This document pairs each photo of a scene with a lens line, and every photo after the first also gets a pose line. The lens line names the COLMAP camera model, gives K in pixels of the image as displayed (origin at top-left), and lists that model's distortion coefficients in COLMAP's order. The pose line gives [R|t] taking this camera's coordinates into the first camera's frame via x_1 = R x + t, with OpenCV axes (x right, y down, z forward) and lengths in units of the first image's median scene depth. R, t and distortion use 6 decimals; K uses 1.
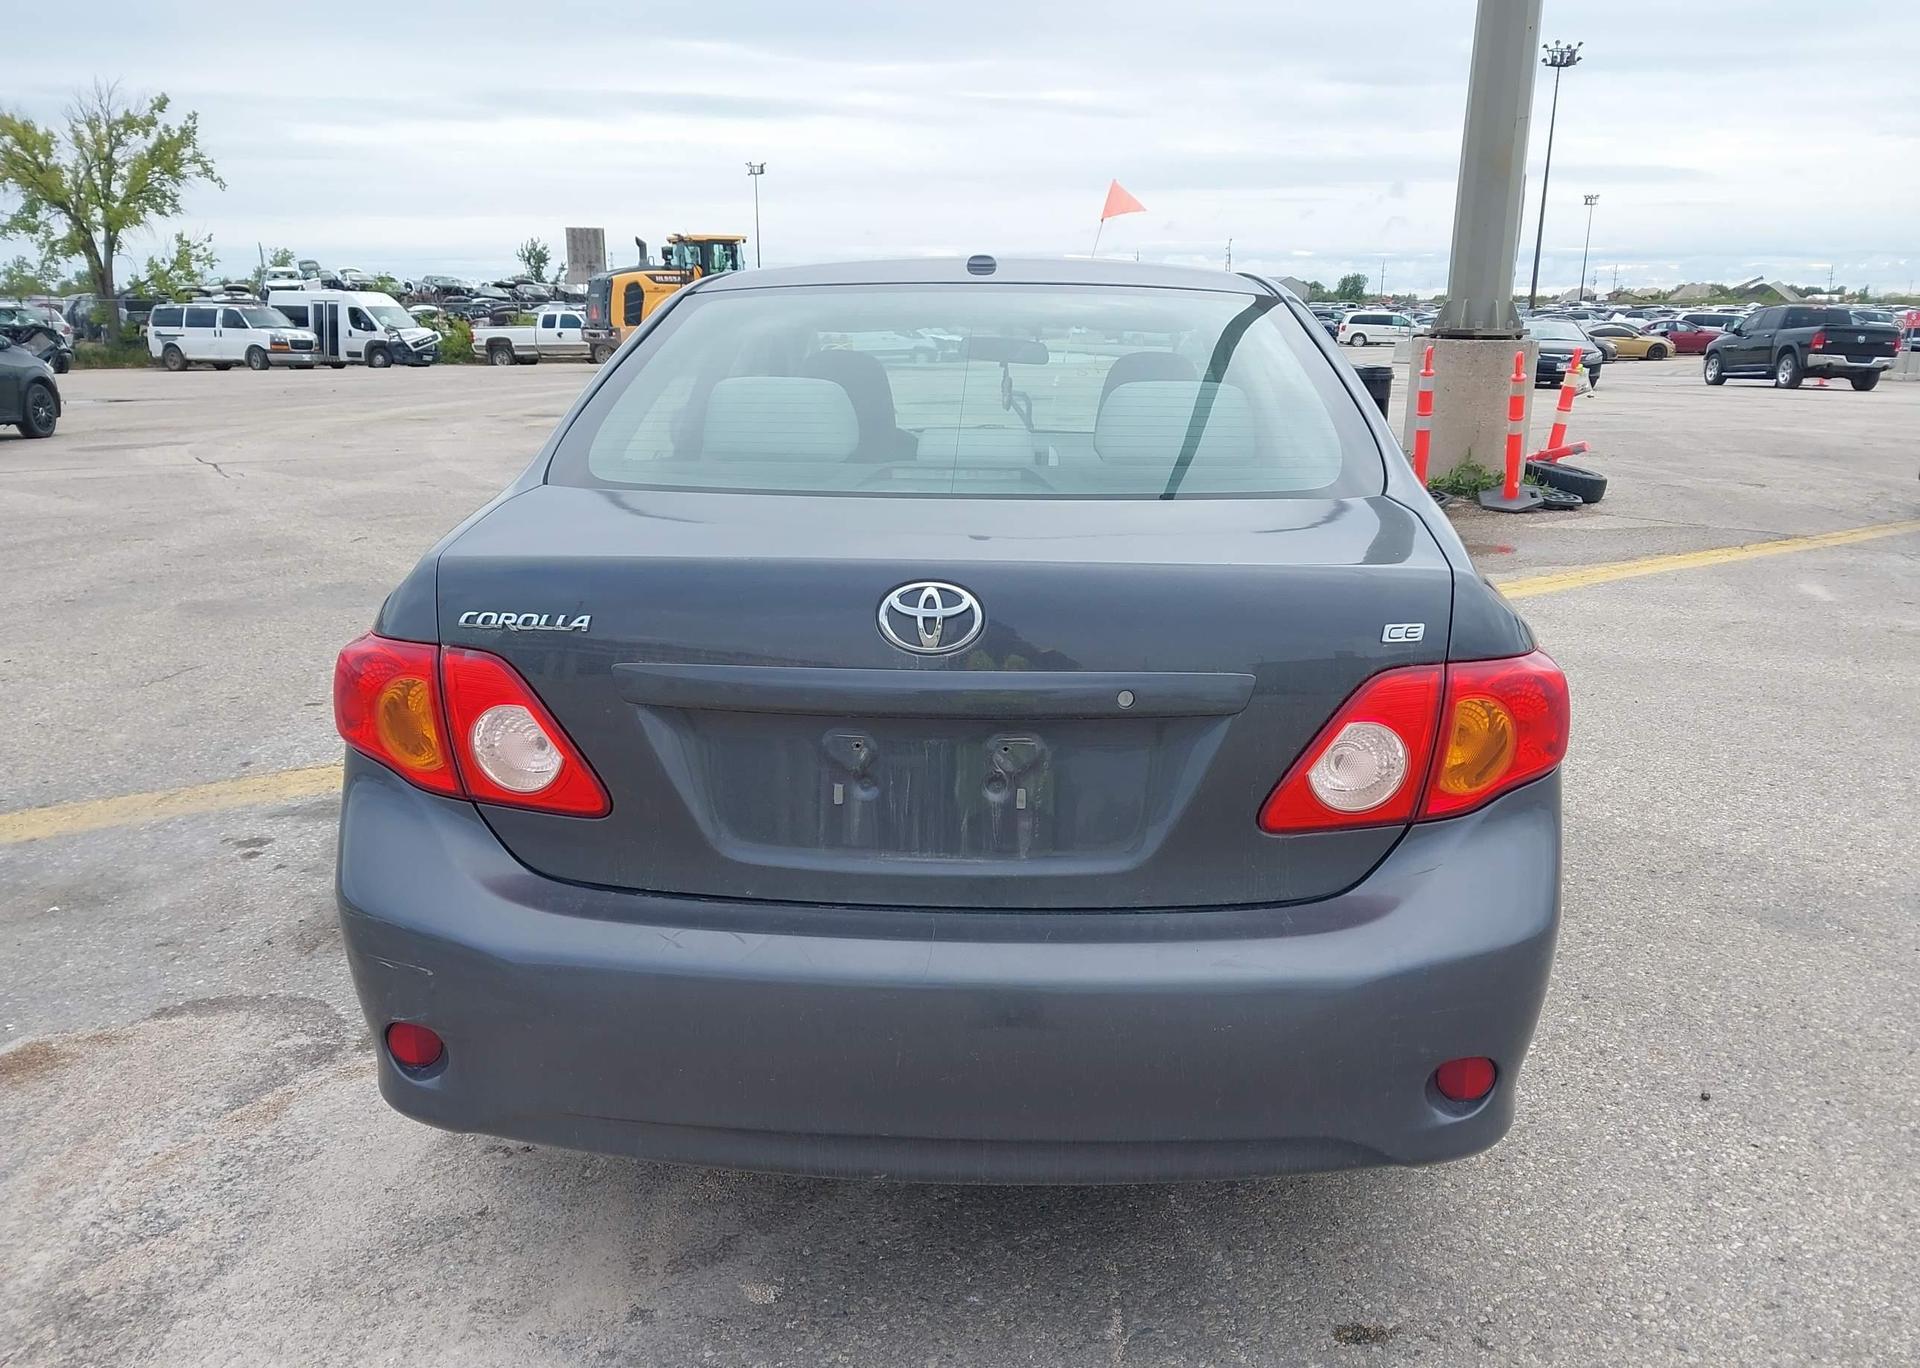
lens RADIAL K [[1492.0, 0, 958.4], [0, 1492.0, 727.7], [0, 0, 1]] dist [0.072505, -0.085762]
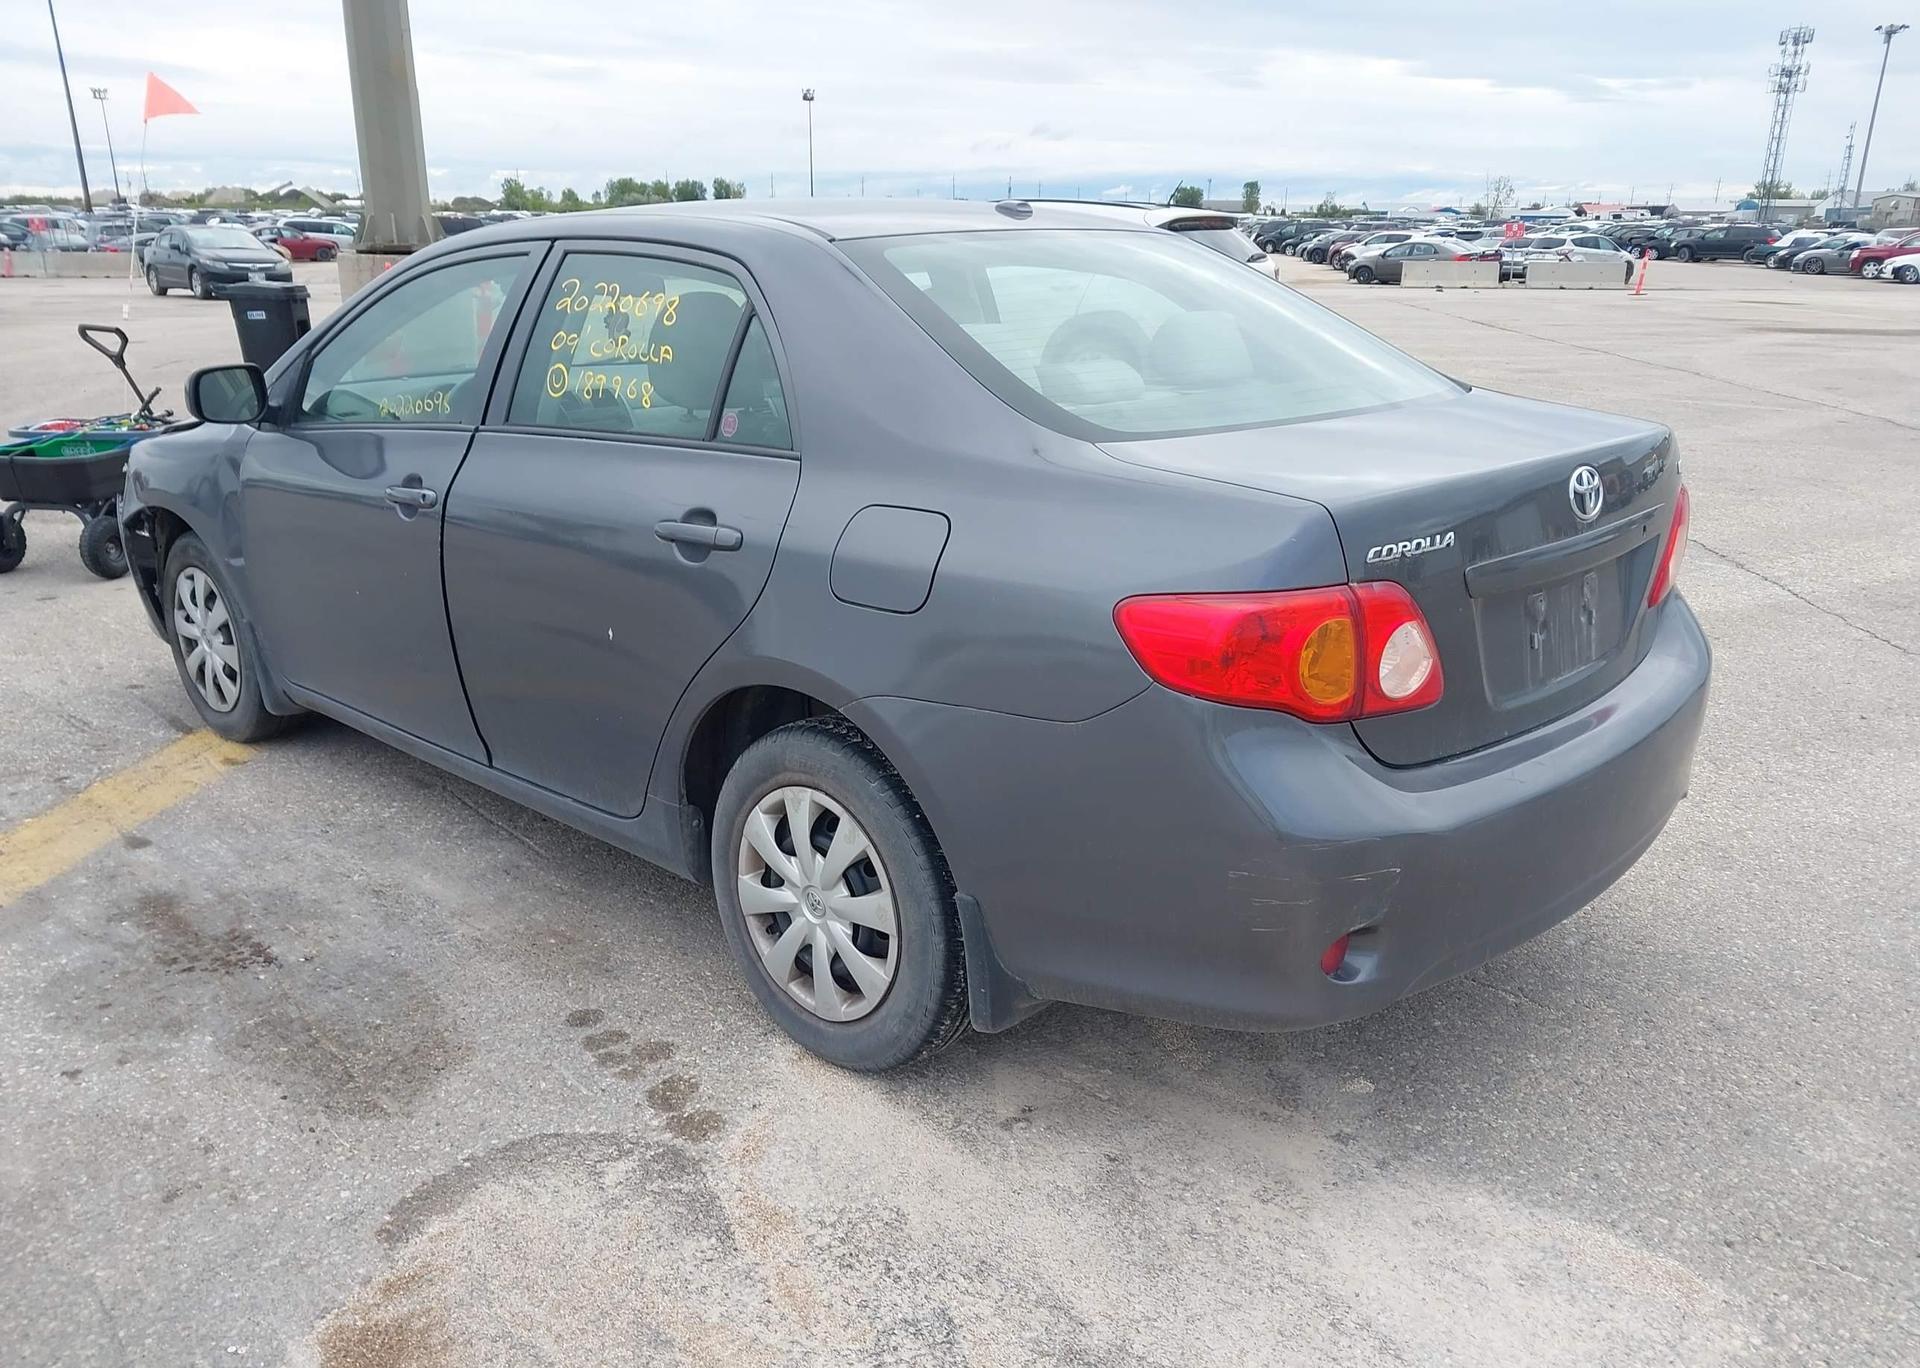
lens RADIAL K [[1522.1, 0, 959.0], [0, 1522.1, 710.0], [0, 0, 1]] dist [-0.011186, 0.036927]
pose [[0.653691, -0.232839, 0.720052, -1.155082], [0.200147, 0.970803, 0.132222, -0.144598], [-0.729815, 0.057684, 0.681207, 0.392926]]
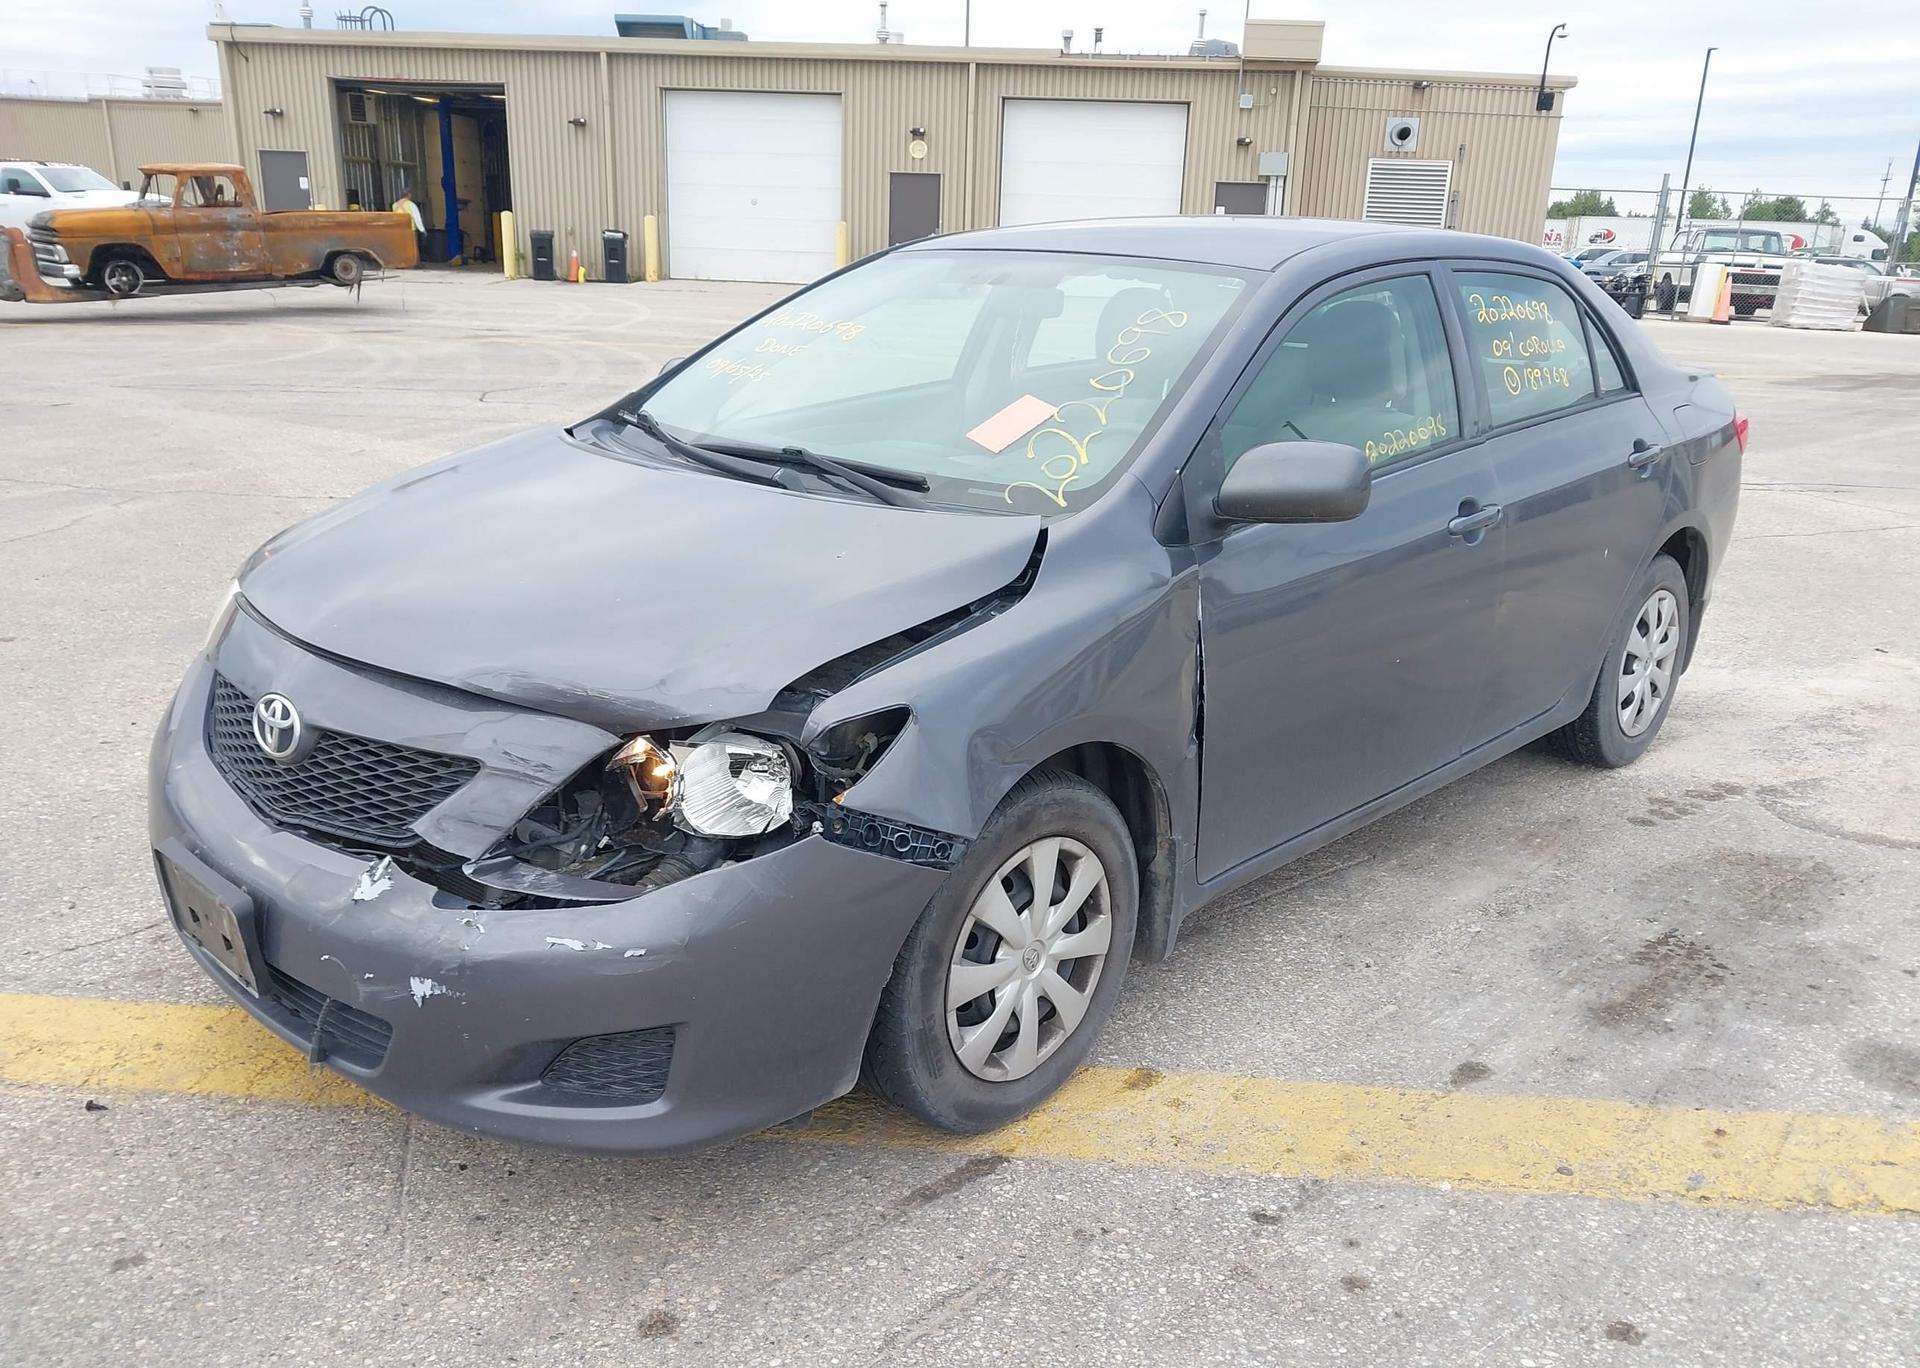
lens RADIAL K [[1514.1, 0, 957.7], [0, 1514.1, 713.7], [0, 0, 1]] dist [0.011555, -0.005271]
pose [[-0.753465, -0.224440, 0.617994, -0.961620], [0.142611, 0.861768, 0.486845, -0.894371], [-0.641835, 0.454953, -0.617305, 3.133721]]
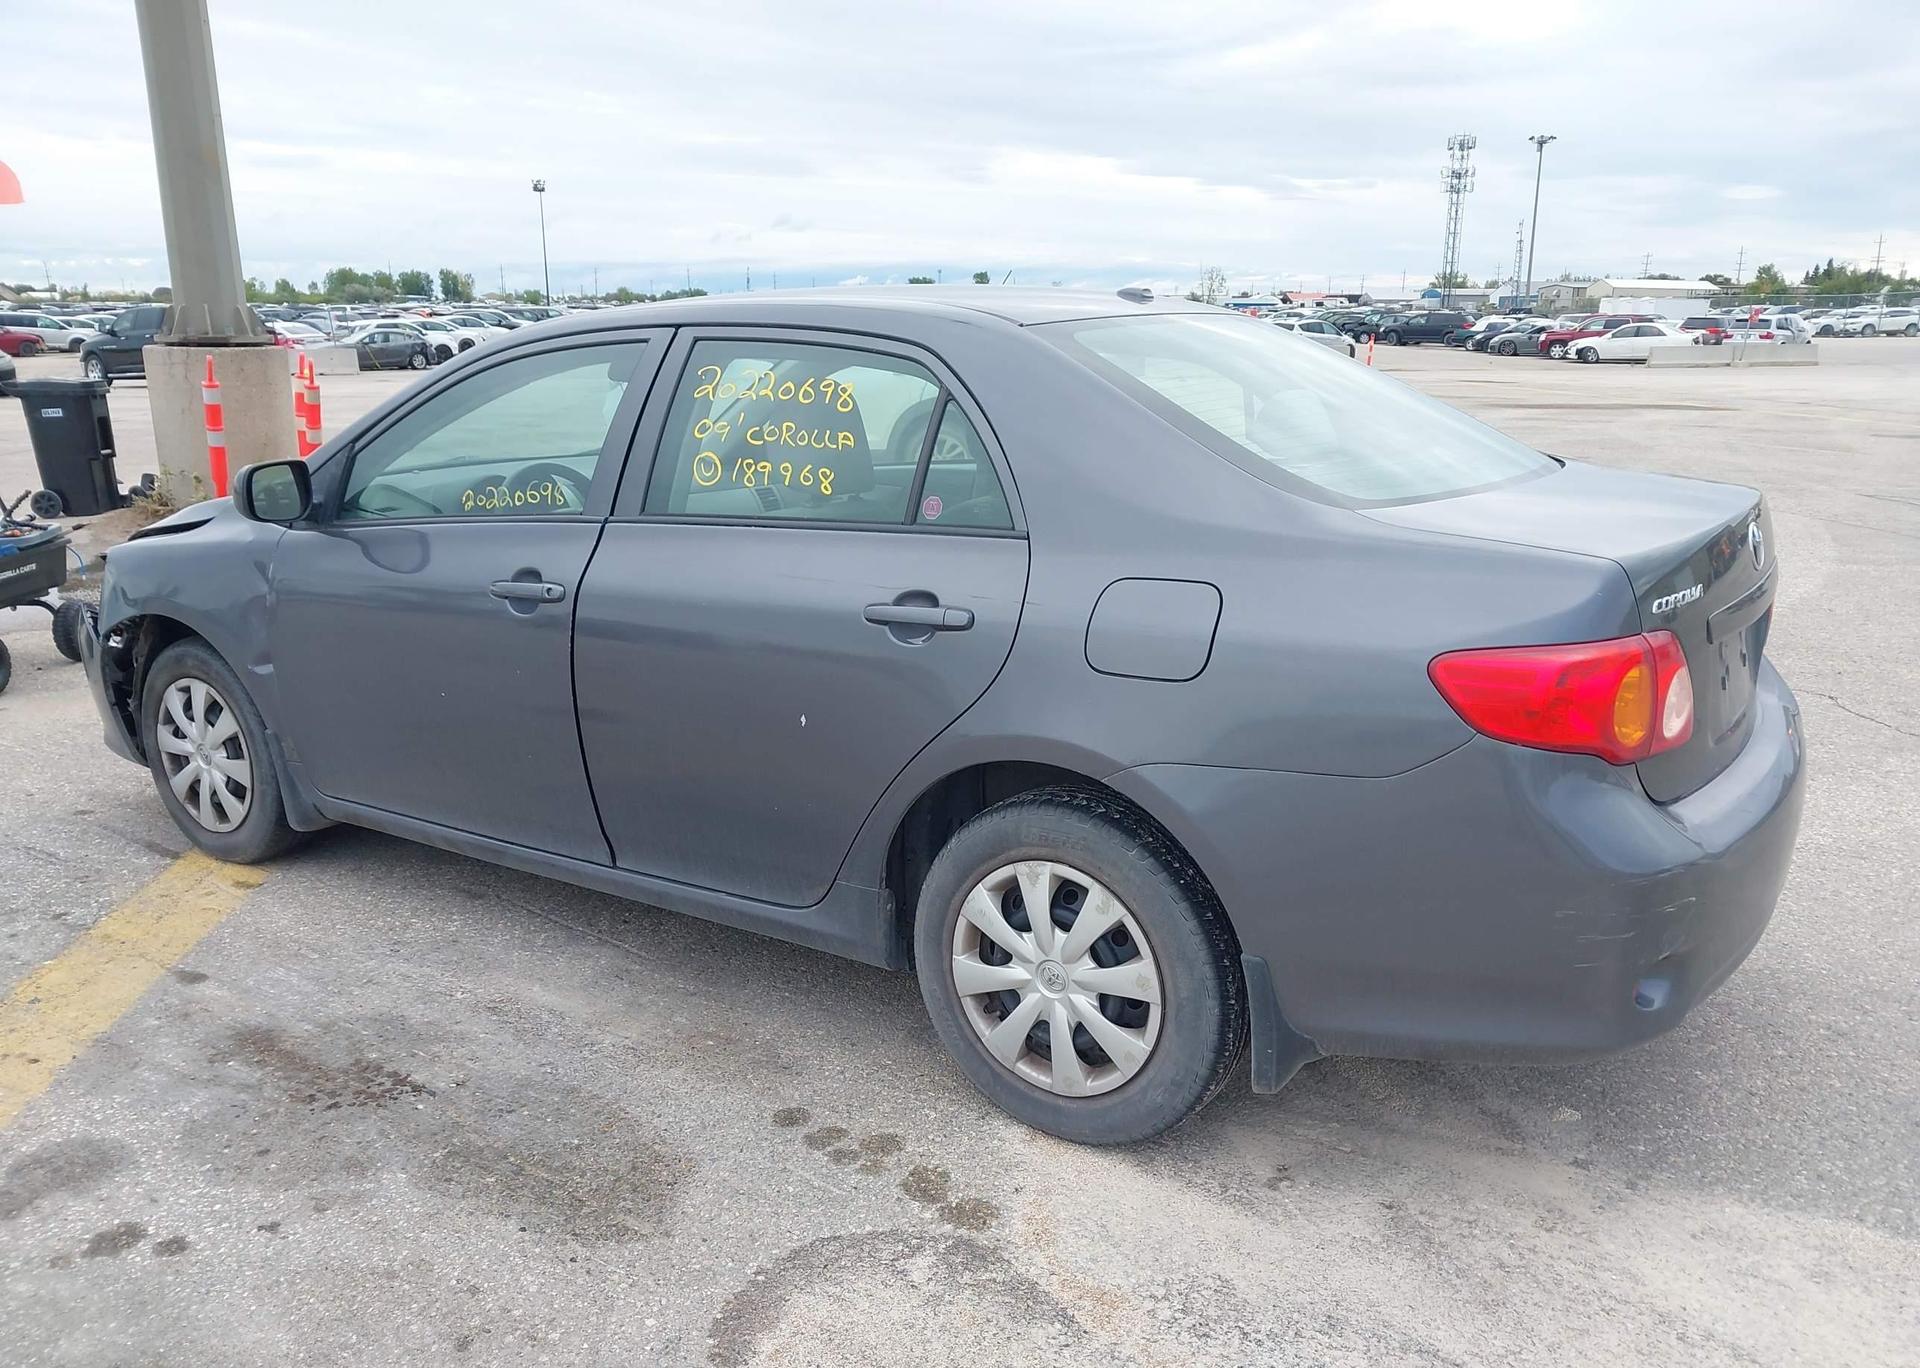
lens RADIAL K [[1516.8, 0, 968.6], [0, 1516.8, 715.9], [0, 0, 1]] dist [0.014235, -0.007523]
pose [[0.517759, -0.224704, 0.825490, -1.379622], [0.231038, 0.965765, 0.117978, -0.217971], [-0.823740, 0.129635, 0.551949, 0.672051]]
